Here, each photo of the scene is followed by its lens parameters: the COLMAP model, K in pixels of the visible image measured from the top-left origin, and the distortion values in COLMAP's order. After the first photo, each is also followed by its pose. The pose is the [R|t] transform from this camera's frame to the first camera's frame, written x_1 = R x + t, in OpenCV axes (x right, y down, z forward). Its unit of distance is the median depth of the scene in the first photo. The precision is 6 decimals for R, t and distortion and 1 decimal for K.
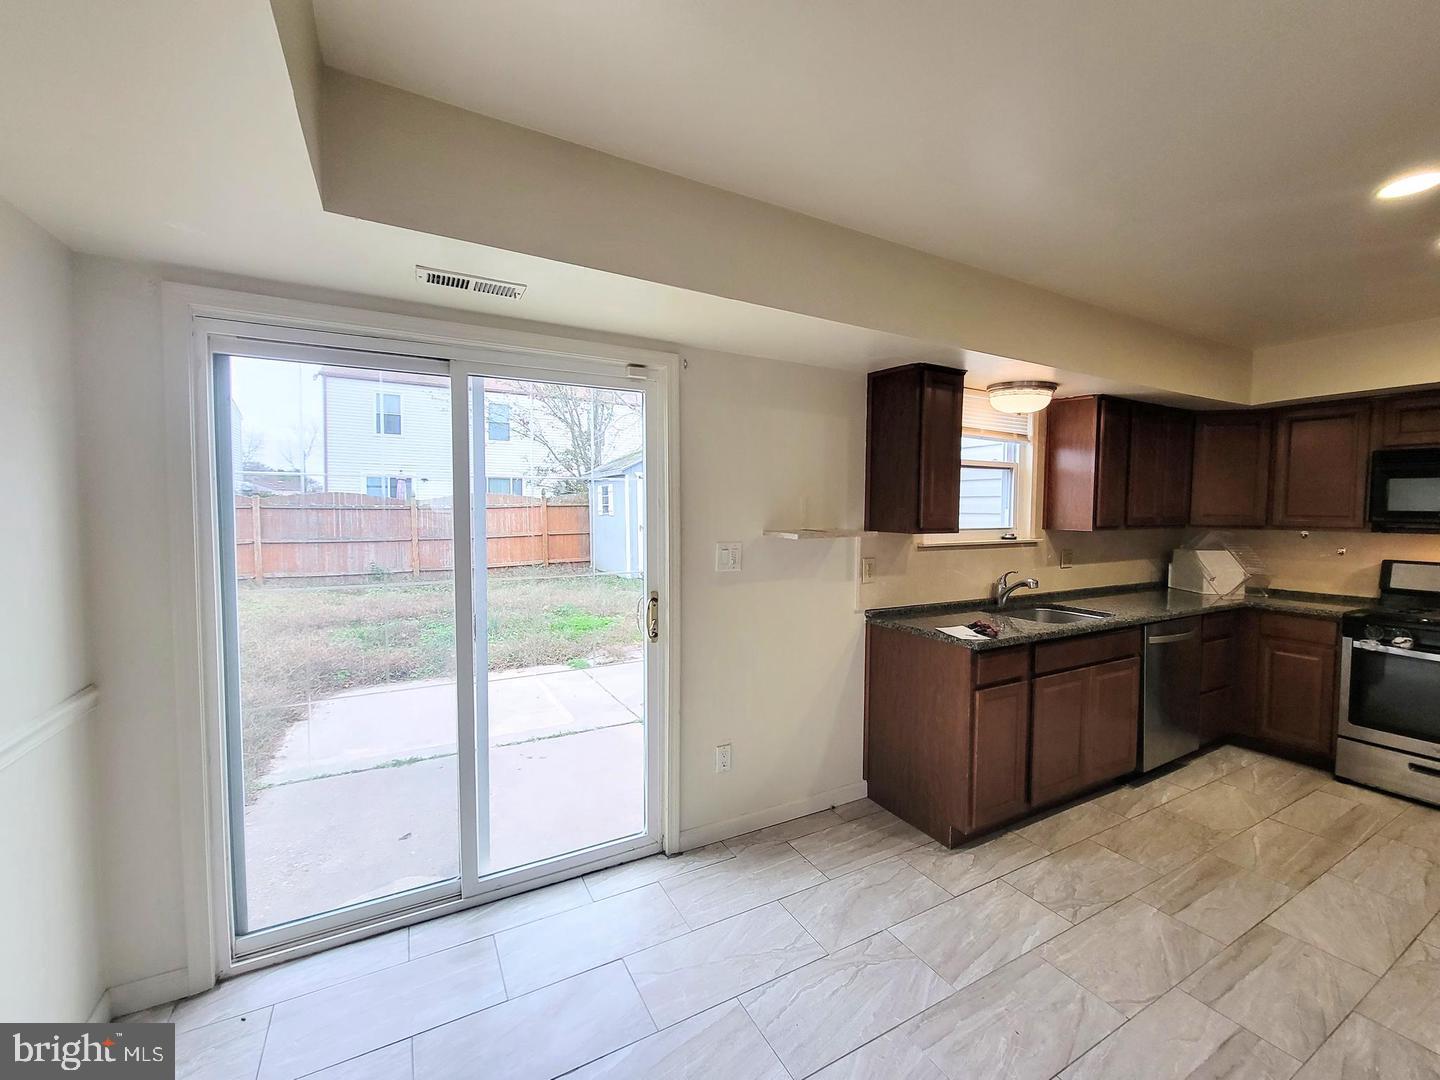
lens RADIAL K [[587.2, 0, 723.4], [0, 587.2, 534.2], [0, 0, 1]] dist [-0.002909, -0.000836]
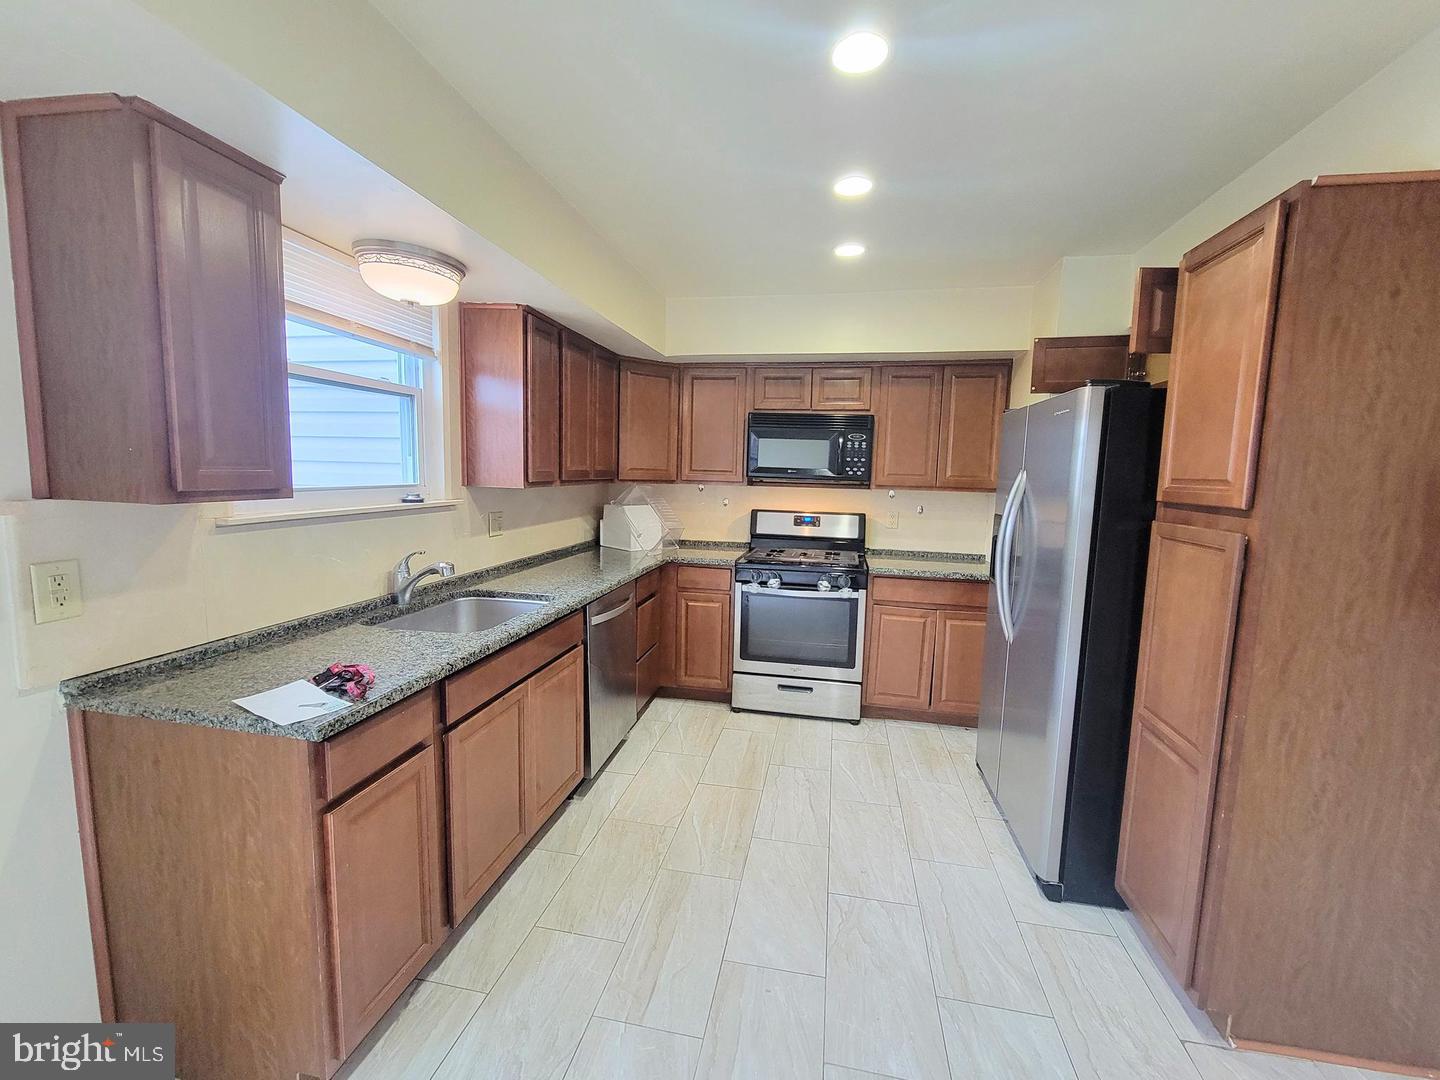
lens RADIAL K [[587.2, 0, 725.0], [0, 587.2, 534.3], [0, 0, 1]] dist [-0.002909, -0.000836]
pose [[0.635065, -0.074861, 0.768823, 0.211915], [0.011822, 0.996118, 0.087227, -0.009767], [-0.772368, -0.046306, 0.633485, 0.324193]]
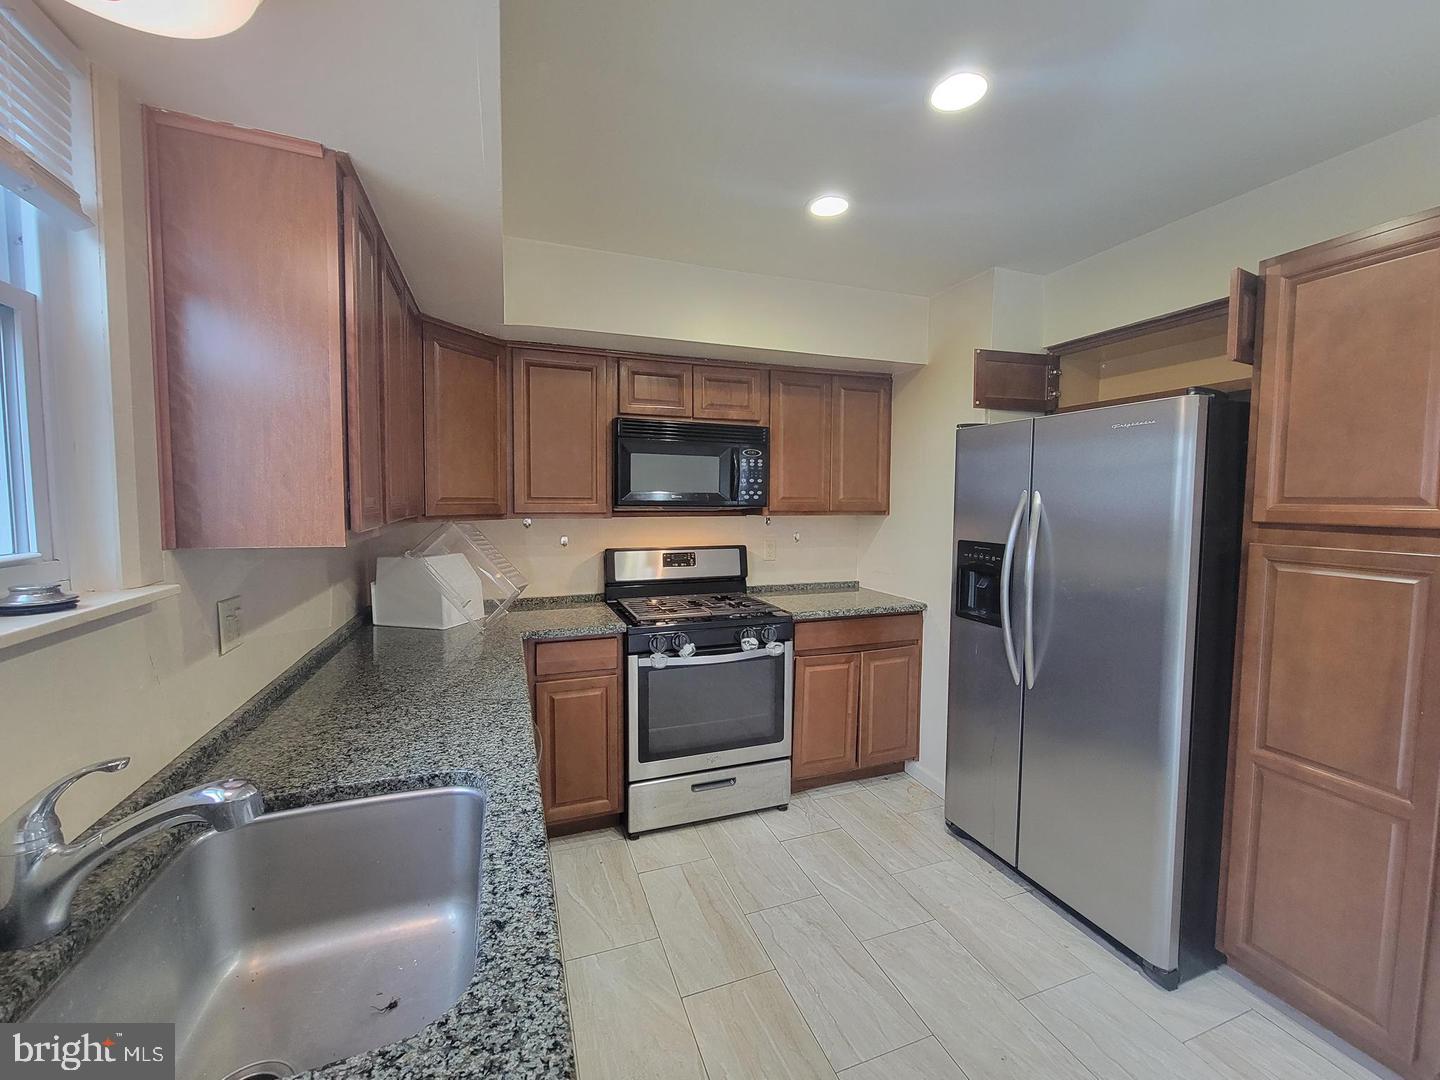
lens RADIAL K [[587.2, 0, 723.2], [0, 587.2, 533.0], [0, 0, 1]] dist [-0.002909, -0.000836]
pose [[0.143632, -0.065924, 0.987433, 0.326674], [0.038006, 0.997410, 0.061062, -0.027335], [-0.988901, 0.028758, 0.145766, 0.755662]]
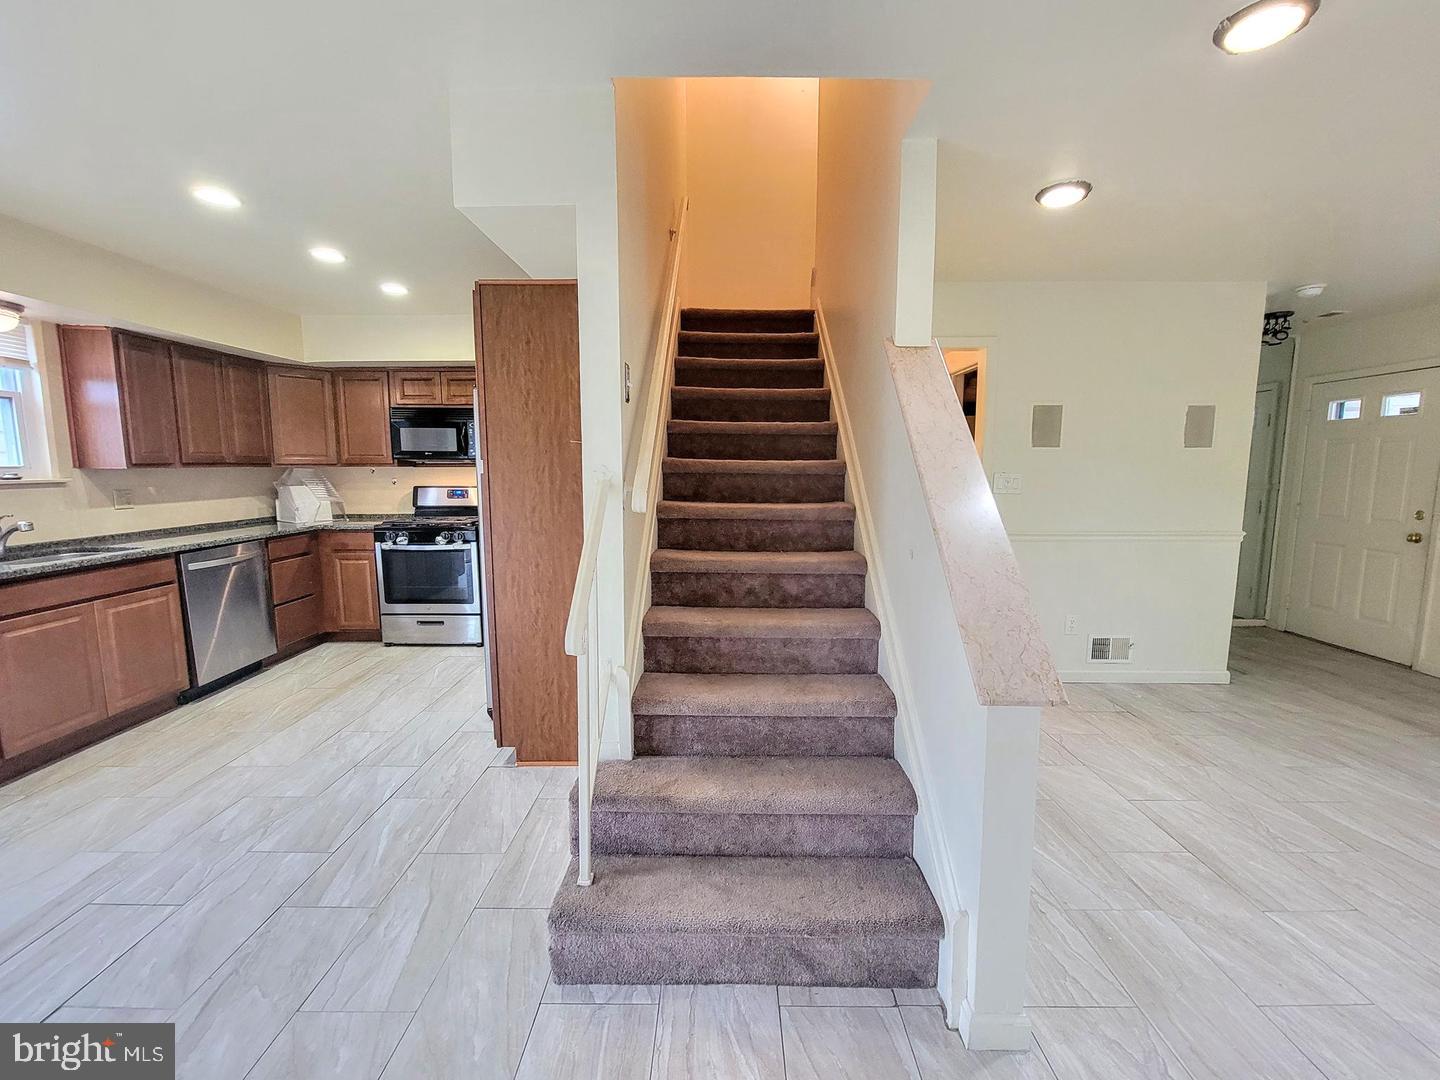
lens RADIAL K [[587.2, 0, 717.3], [0, 587.2, 533.4], [0, 0, 1]] dist [-0.002909, -0.000836]
pose [[0.485226, -0.108513, 0.867630, 0.254653], [0.041101, 0.994003, 0.101333, 0.046763], [-0.873422, -0.013509, 0.486776, -0.366597]]
